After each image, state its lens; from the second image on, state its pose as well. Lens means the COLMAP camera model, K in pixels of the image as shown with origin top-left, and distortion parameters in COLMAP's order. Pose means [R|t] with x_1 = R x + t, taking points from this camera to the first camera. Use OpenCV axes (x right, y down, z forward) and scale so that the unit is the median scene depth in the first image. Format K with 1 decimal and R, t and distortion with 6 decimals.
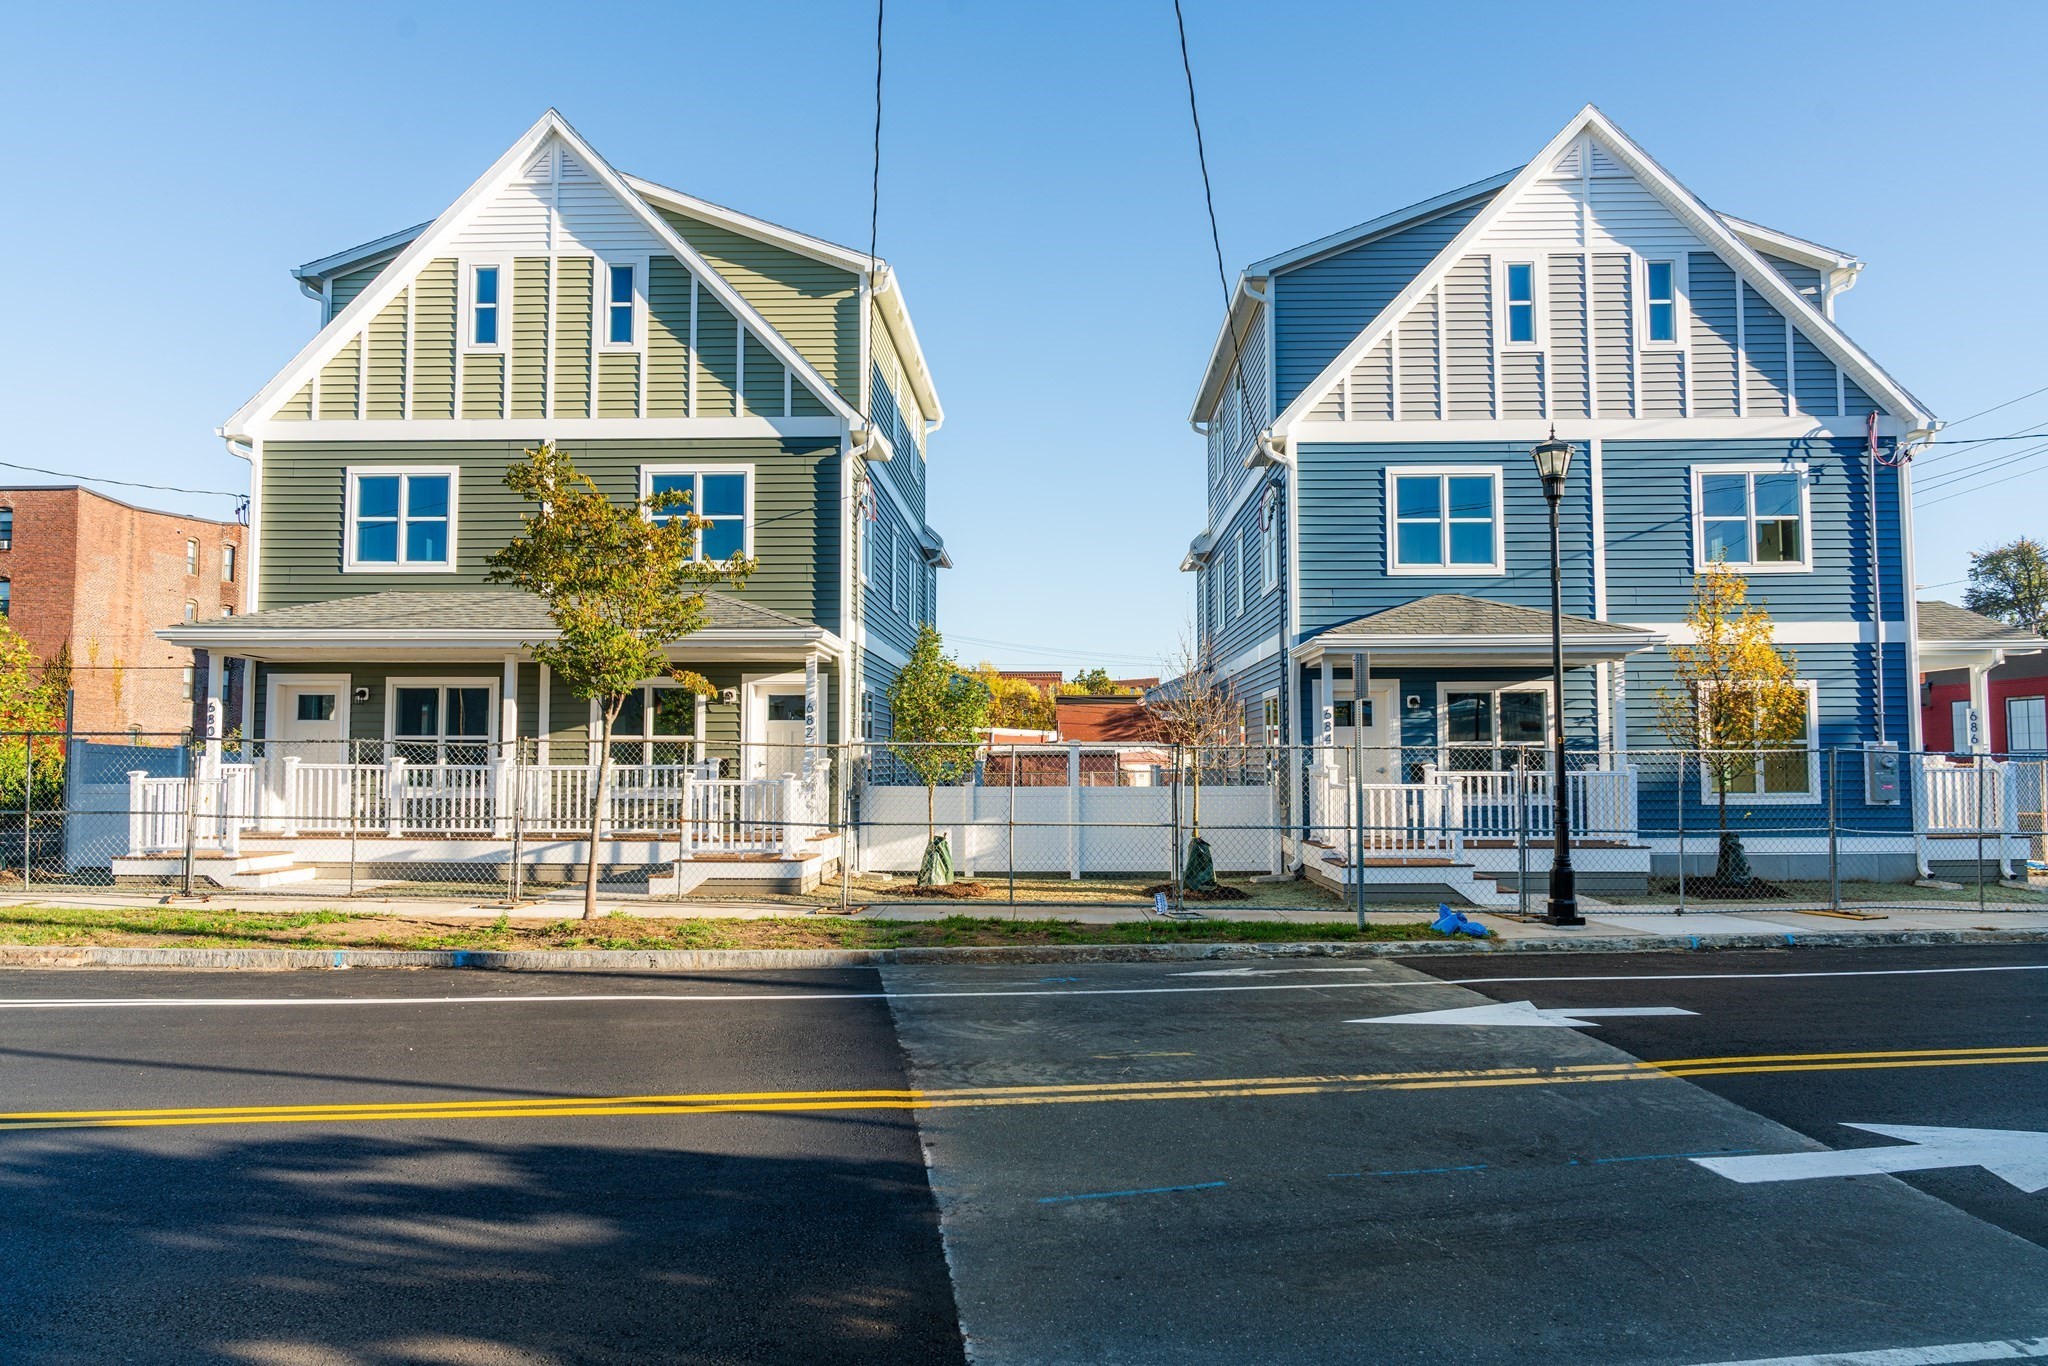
lens RADIAL K [[1262.7, 0, 1030.8], [0, 1262.7, 685.0], [0, 0, 1]] dist [-0.003906, 0.001158]
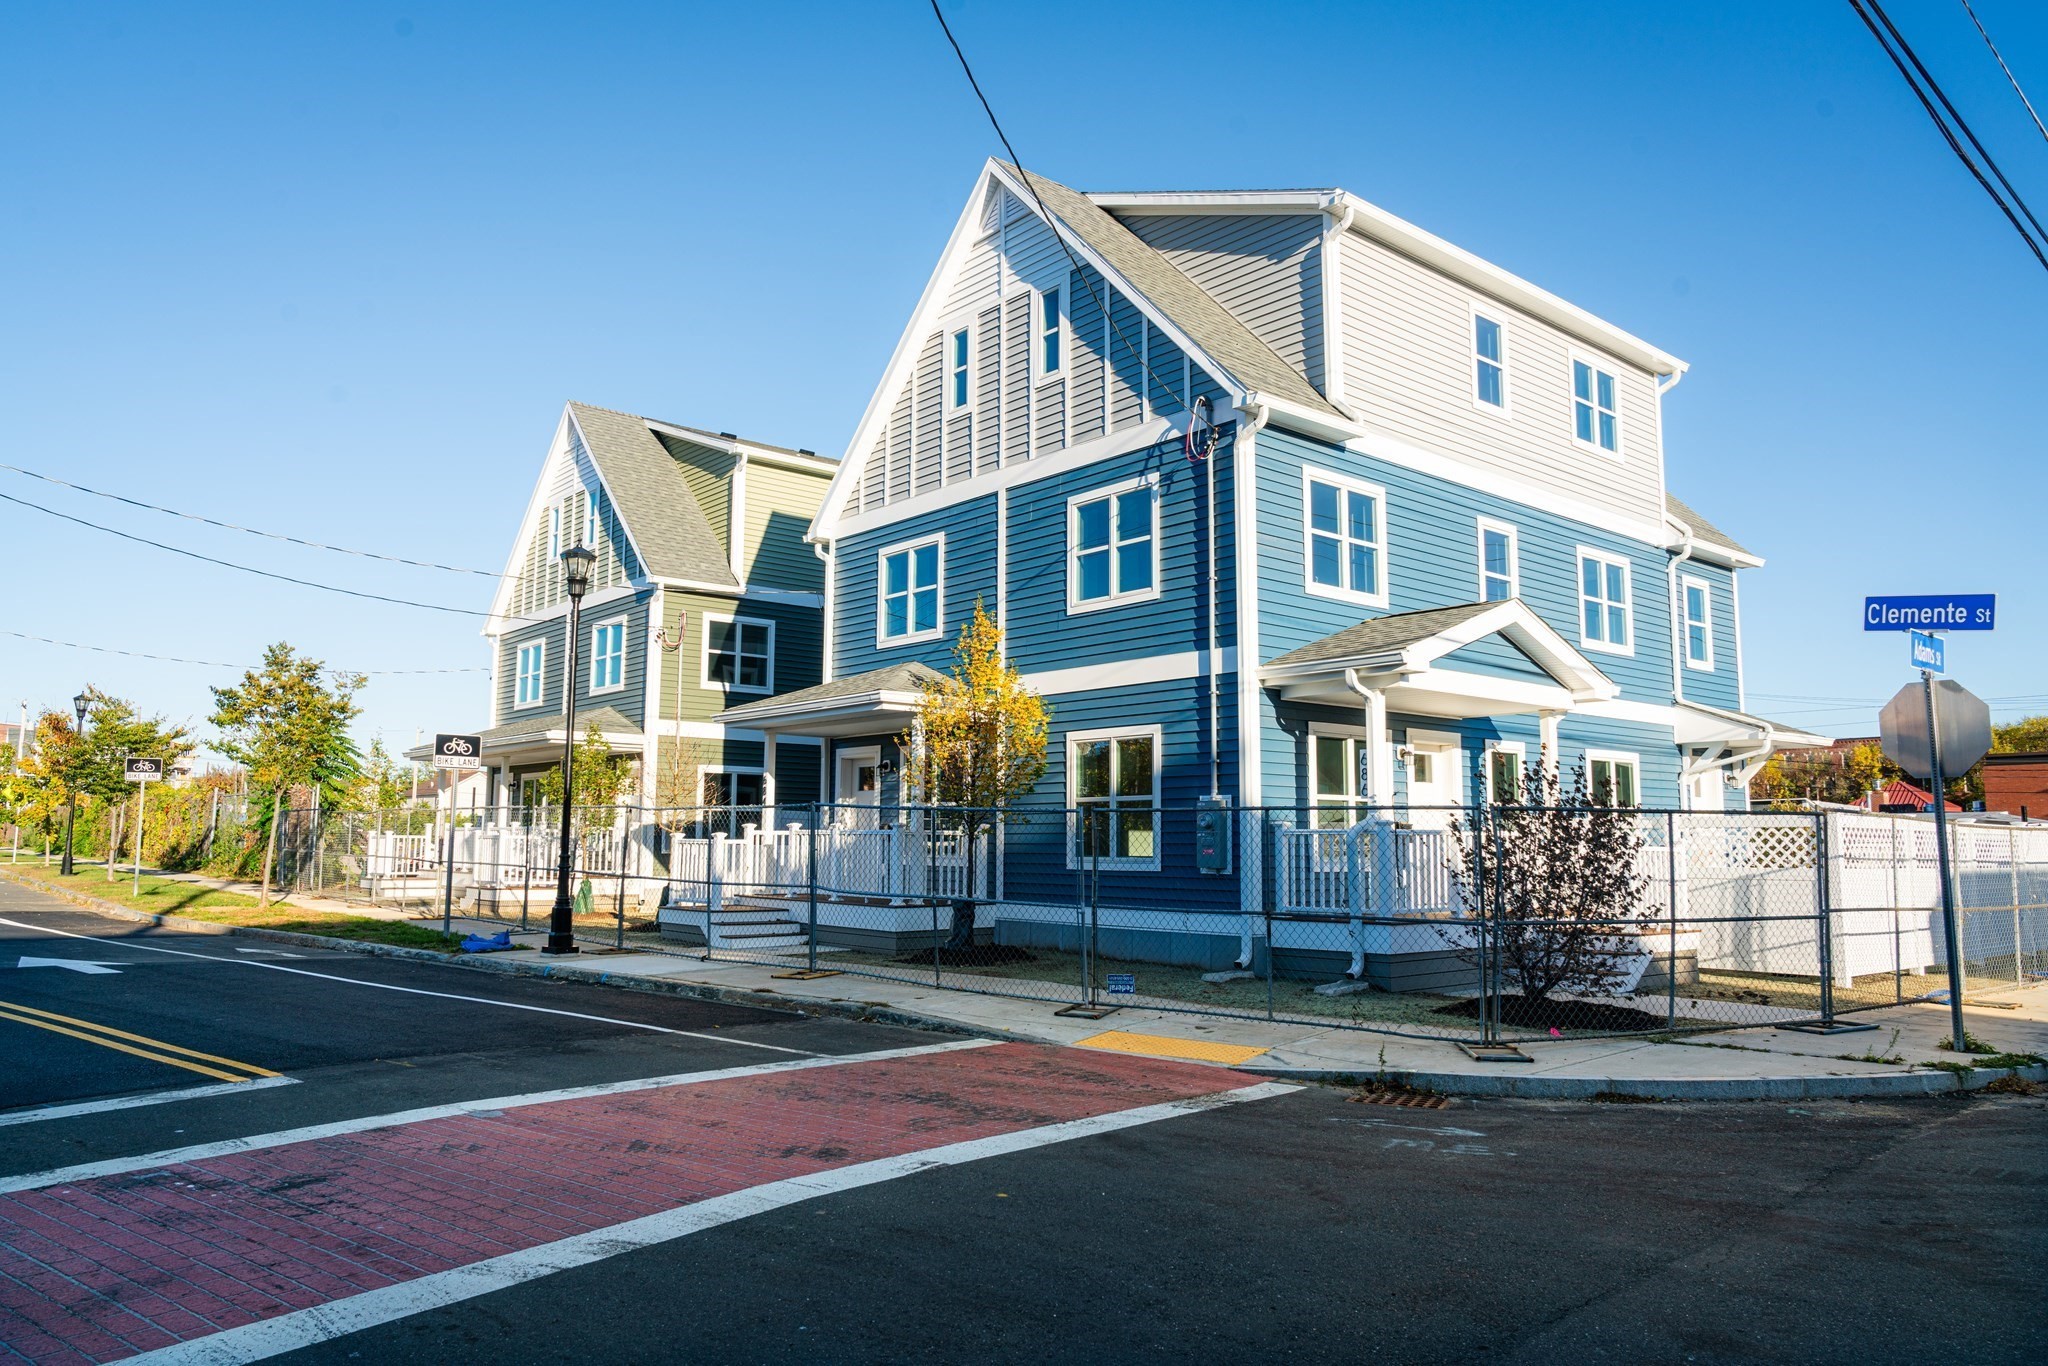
lens RADIAL K [[1381.7, 0, 1017.8], [0, 1381.7, 661.9], [0, 0, 1]] dist [-0.024868, 0.003912]
pose [[0.673543, -0.090761, -0.733555, 1.229426], [0.037736, 0.995361, -0.088505, 0.032399], [0.738184, 0.031931, 0.673843, 0.298261]]
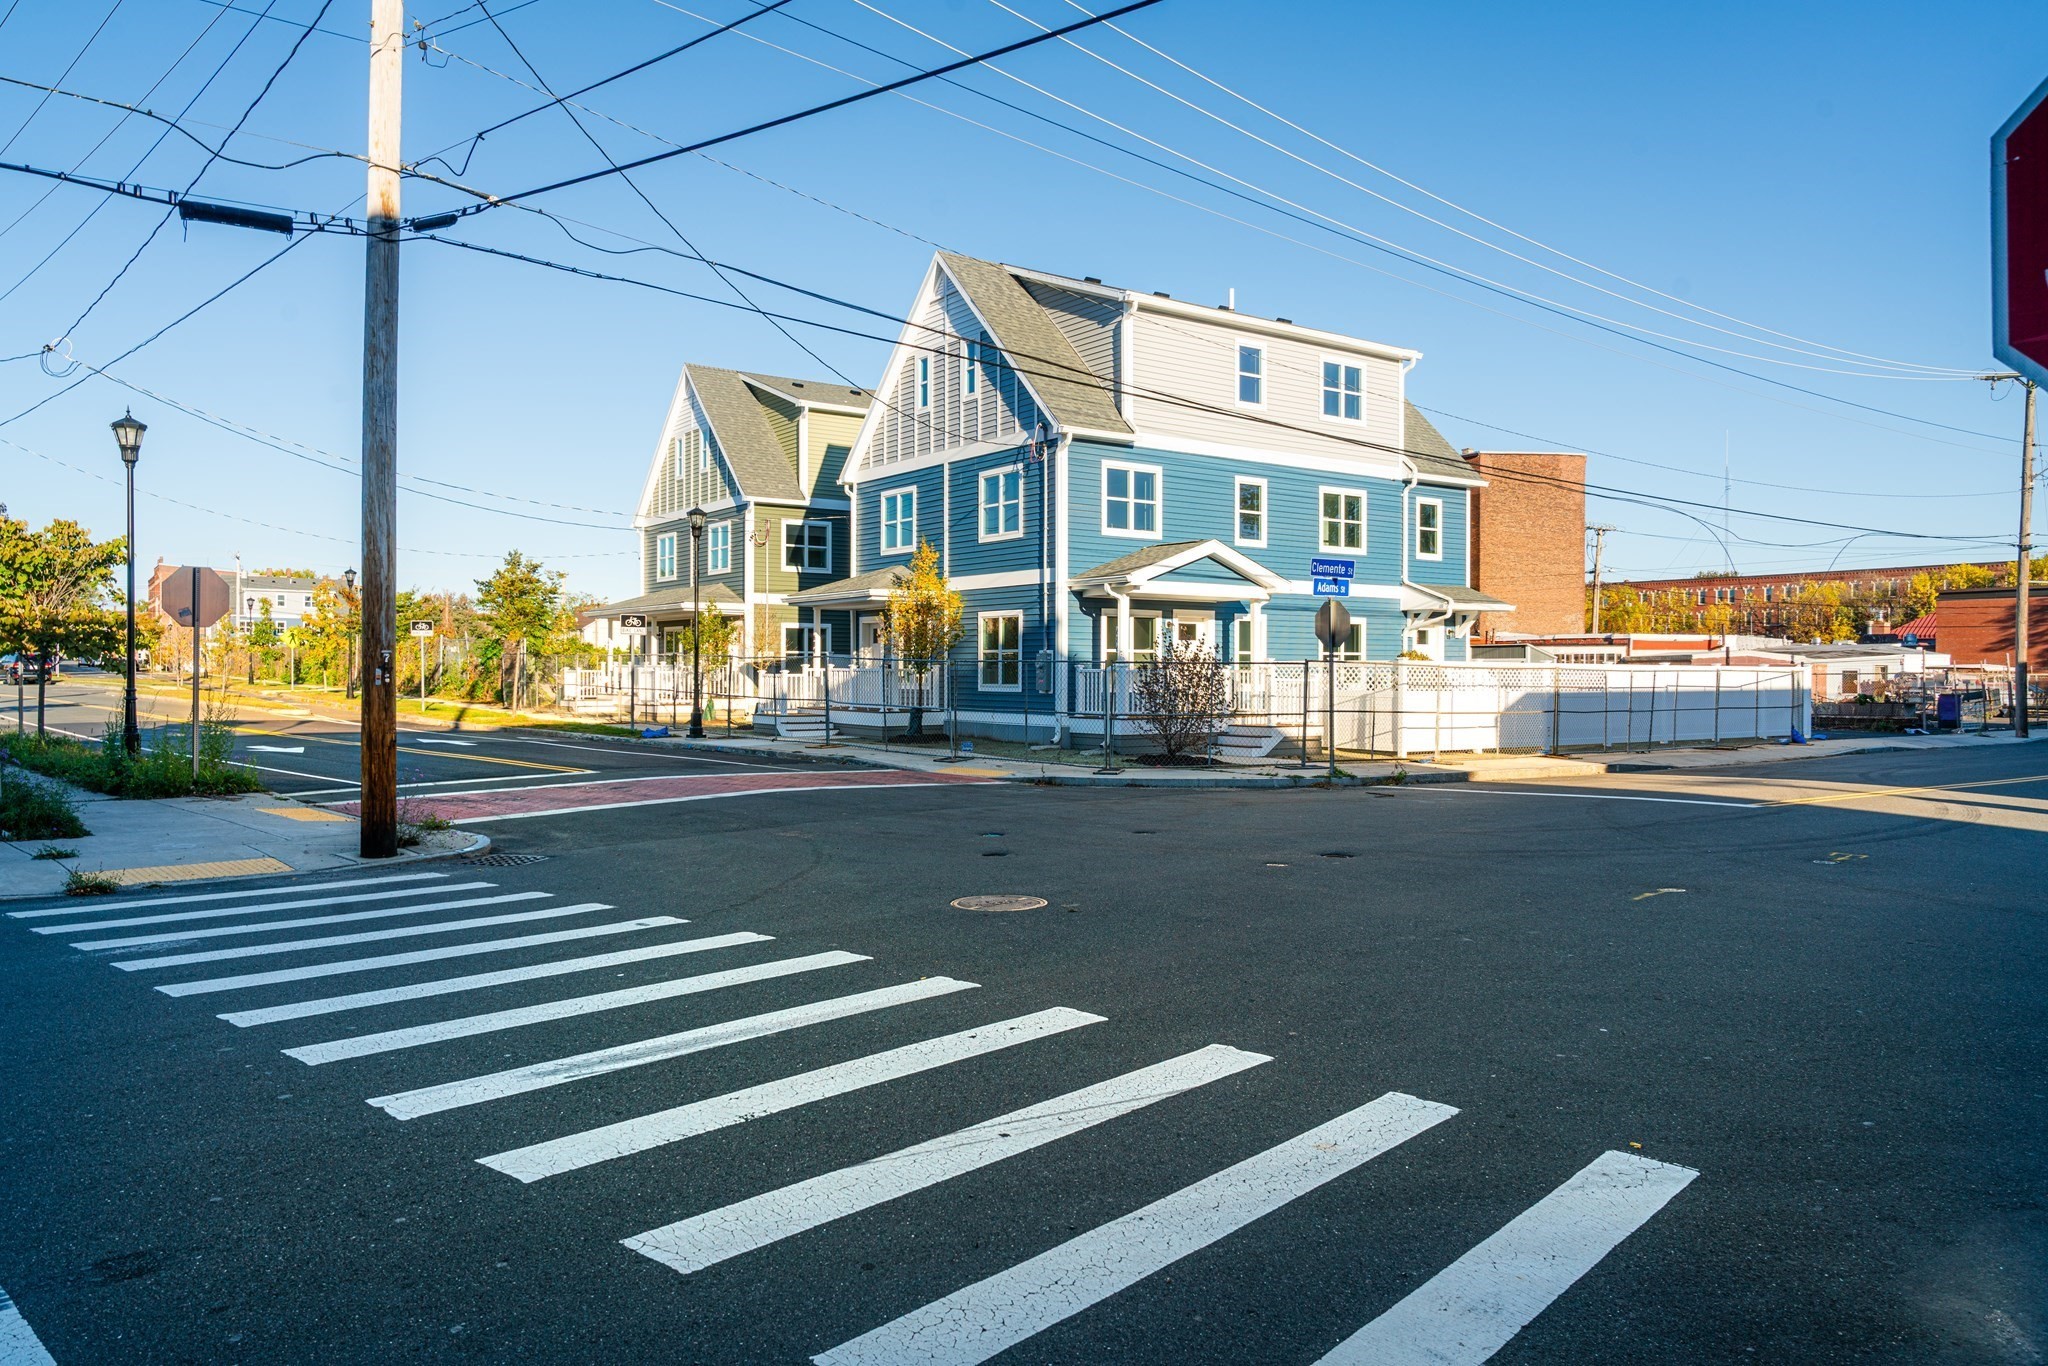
lens RADIAL K [[1397.6, 0, 1019.0], [0, 1397.6, 678.8], [0, 0, 1]] dist [-0.052486, 0.000047]
pose [[0.606545, 0.009523, -0.794992, 1.920775], [0.044531, 0.997952, 0.045929, 0.001471], [0.793801, -0.063259, 0.604879, -0.013092]]
